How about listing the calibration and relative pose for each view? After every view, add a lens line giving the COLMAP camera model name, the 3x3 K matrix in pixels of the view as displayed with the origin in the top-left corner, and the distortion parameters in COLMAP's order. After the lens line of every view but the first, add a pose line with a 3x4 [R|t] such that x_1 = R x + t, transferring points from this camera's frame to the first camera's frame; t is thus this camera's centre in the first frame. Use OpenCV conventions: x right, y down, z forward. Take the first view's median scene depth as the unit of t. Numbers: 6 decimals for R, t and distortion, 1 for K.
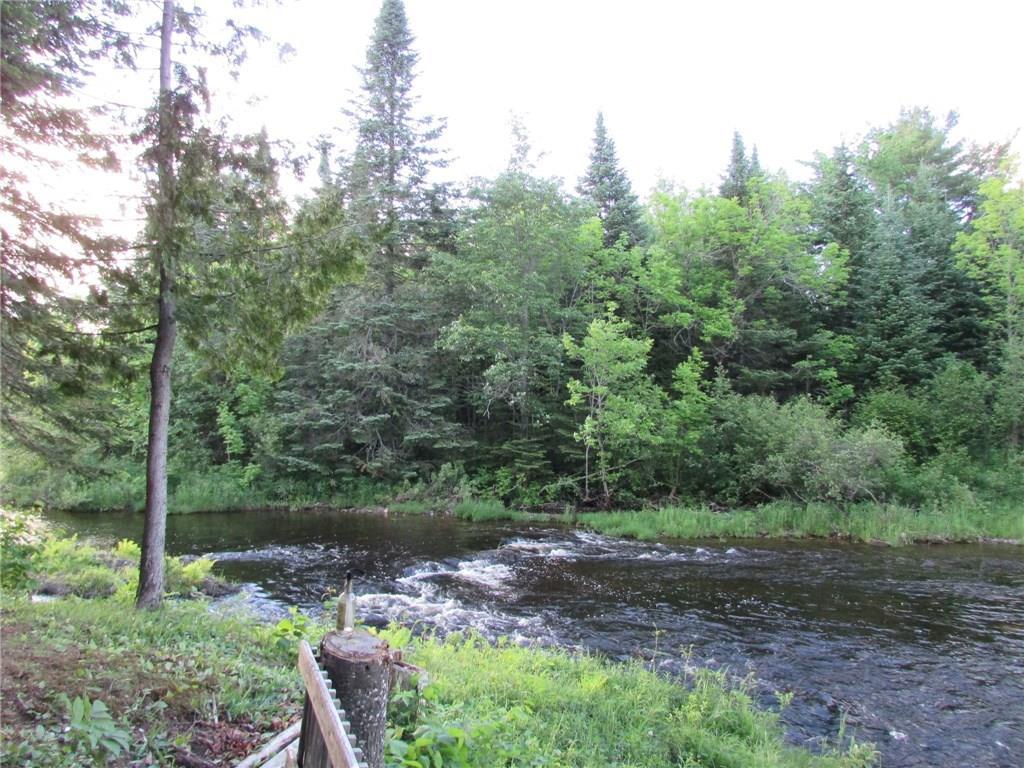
lens RADIAL K [[728.3, 0, 512.0], [0, 728.3, 384.0], [0, 0, 1]] dist [-0.056317, 0.038211]
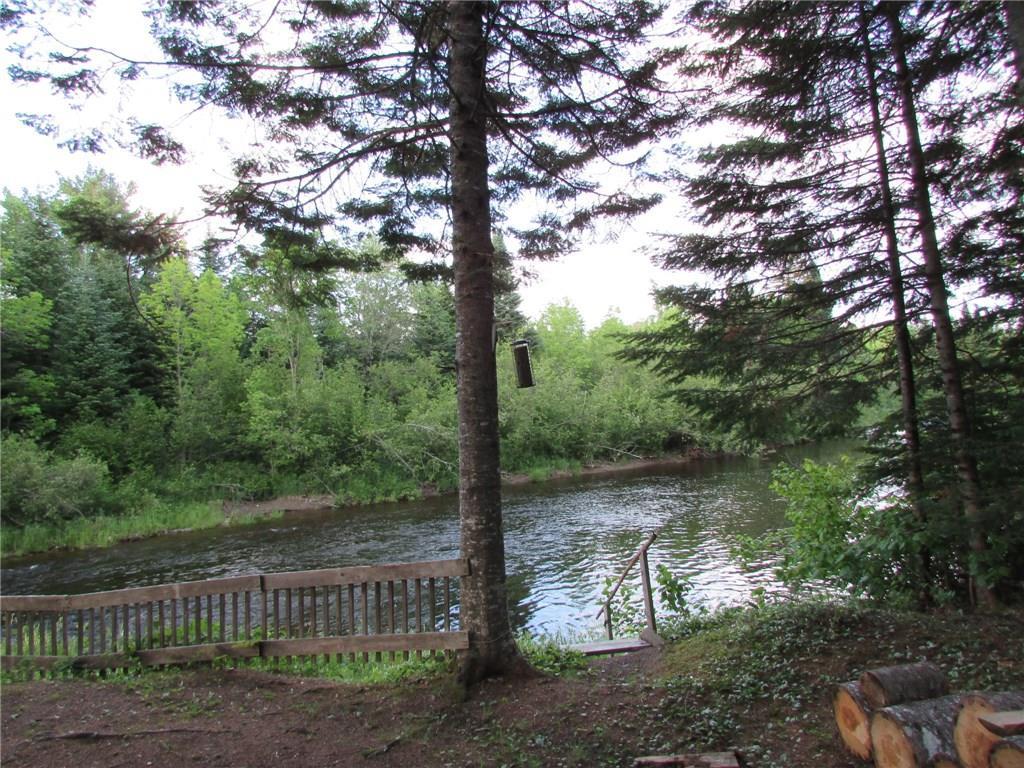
lens RADIAL K [[720.1, 0, 514.4], [0, 720.1, 390.8], [0, 0, 1]] dist [-0.055802, 0.032937]
pose [[0.489480, 0.001893, 0.872012, -0.153950], [0.016887, 0.999790, -0.011649, -0.019020], [-0.871851, 0.020428, 0.489345, -0.189153]]
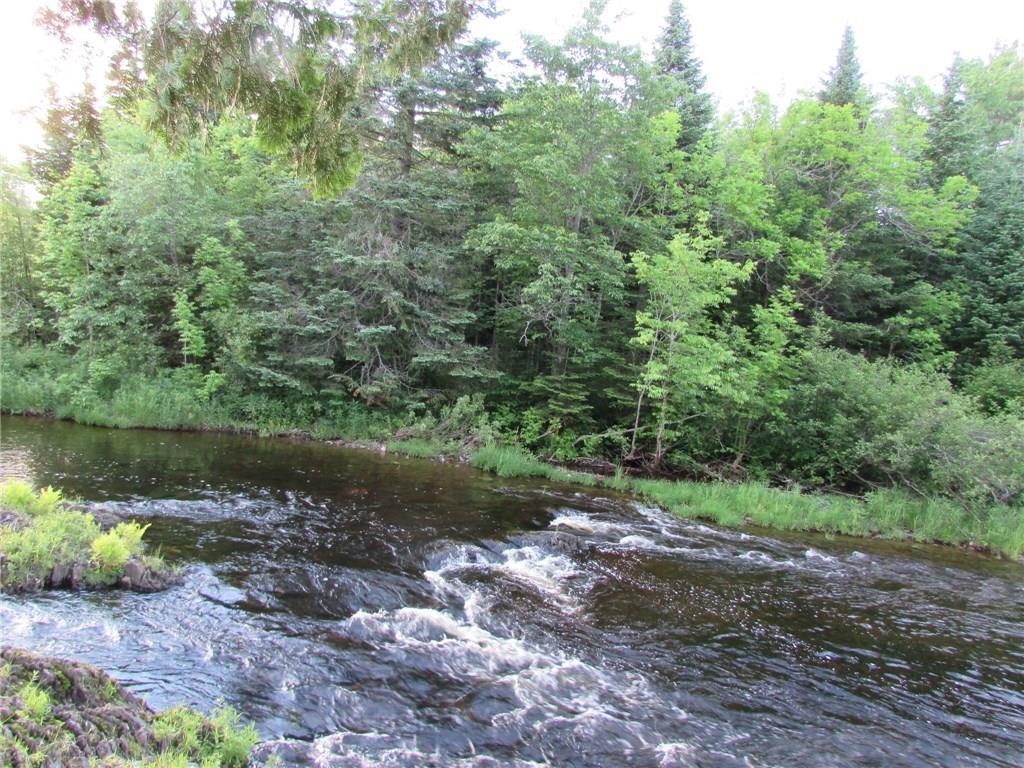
lens RADIAL K [[720.1, 0, 514.4], [0, 720.1, 390.8], [0, 0, 1]] dist [-0.055802, 0.032937]
pose [[0.992980, 0.102291, 0.059390, -0.081354], [-0.108429, 0.987833, 0.111485, 0.009775], [-0.047264, -0.117142, 0.991990, 0.217110]]
